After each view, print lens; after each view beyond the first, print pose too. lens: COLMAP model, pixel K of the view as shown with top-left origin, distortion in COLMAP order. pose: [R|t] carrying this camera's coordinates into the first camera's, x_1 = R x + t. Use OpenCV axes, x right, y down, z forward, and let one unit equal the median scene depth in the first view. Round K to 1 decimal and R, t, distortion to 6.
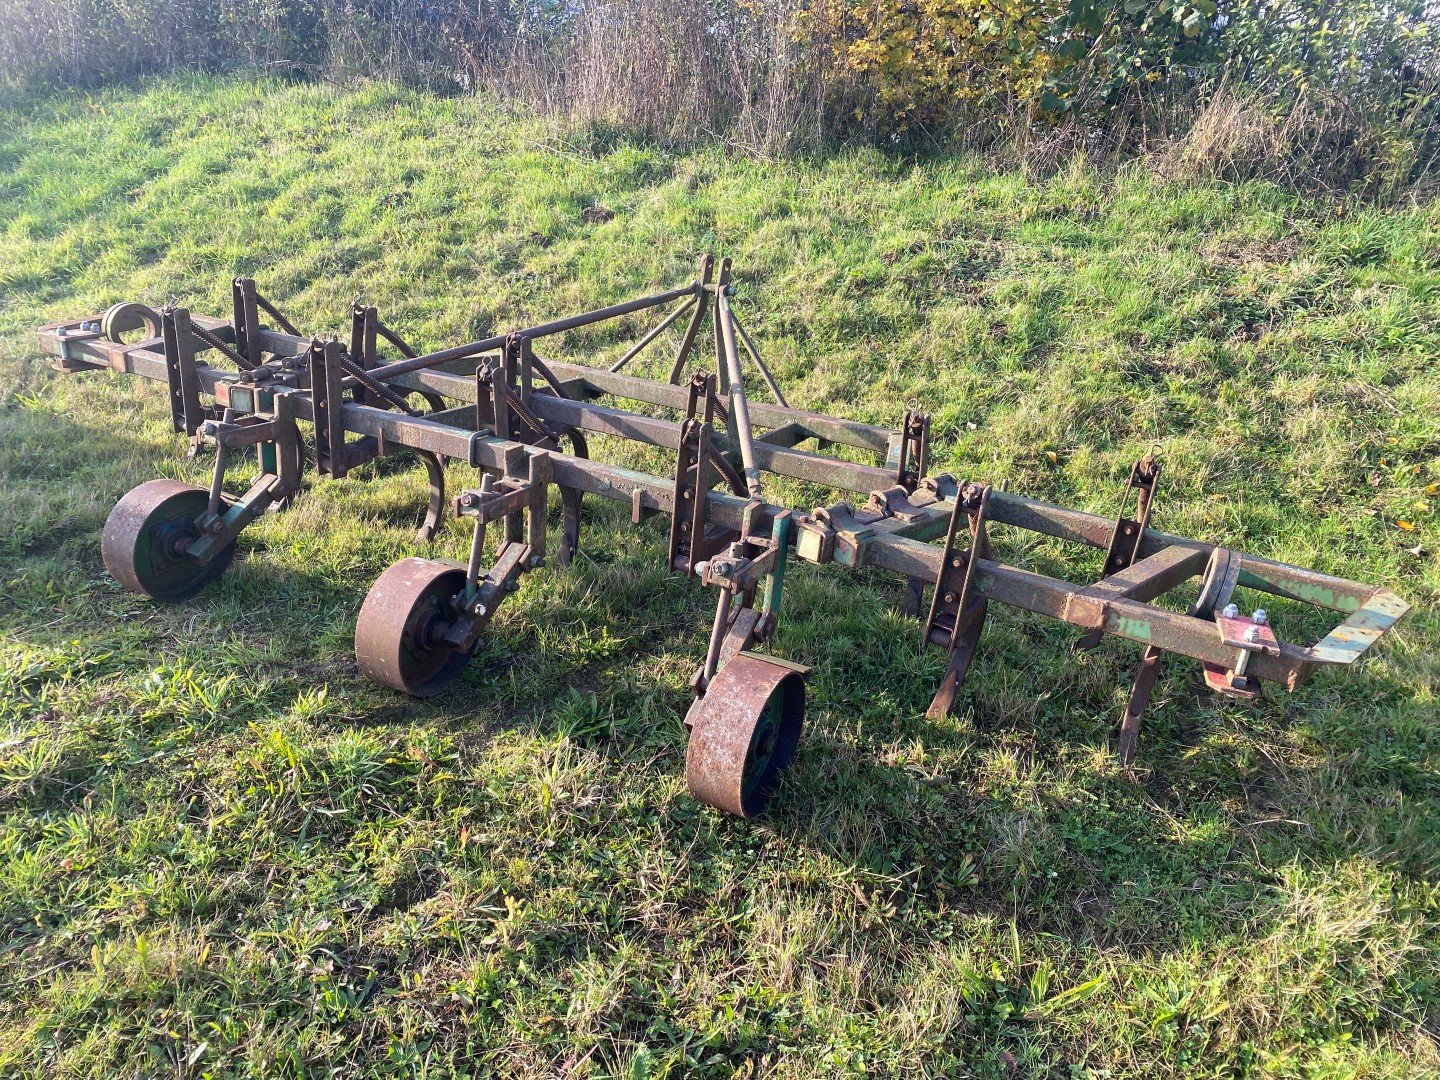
lens RADIAL K [[1101.1, 0, 720.0], [0, 1101.1, 540.0], [0, 0, 1]] dist [0.019298, -0.015216]
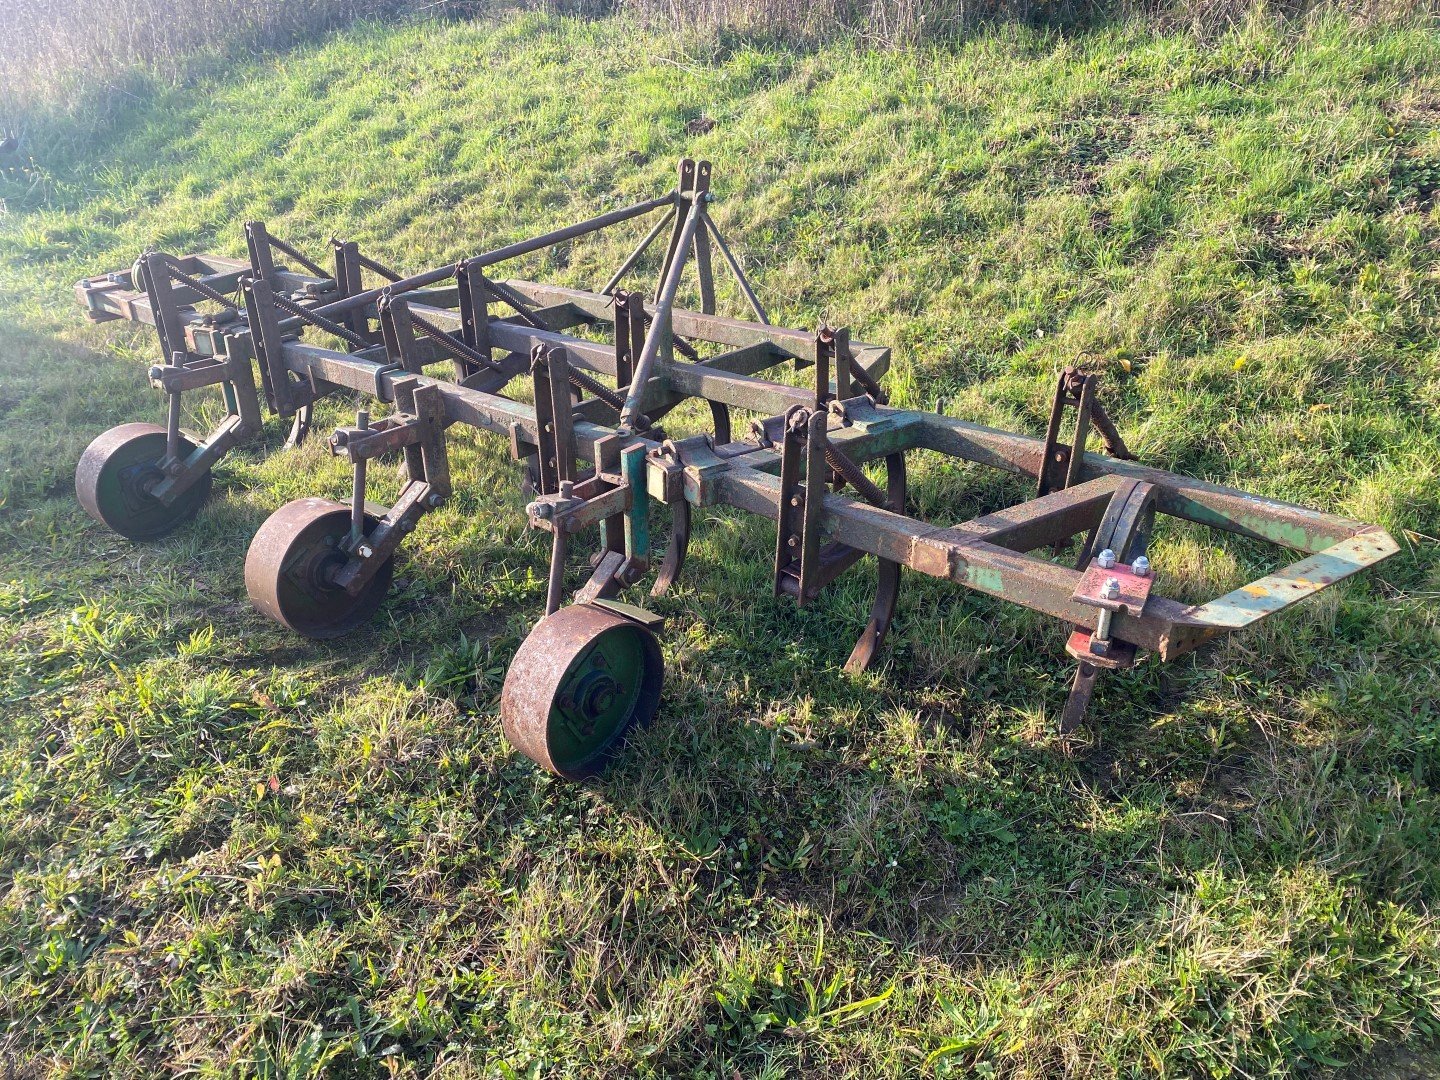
lens RADIAL K [[1096.8, 0, 720.0], [0, 1096.8, 540.0], [0, 0, 1]] dist [0.002502, 0.008081]
pose [[0.972261, -0.001828, -0.233892, 0.185347], [0.018659, 0.997388, 0.069772, -0.004970], [0.233154, -0.072201, 0.969756, 0.080283]]
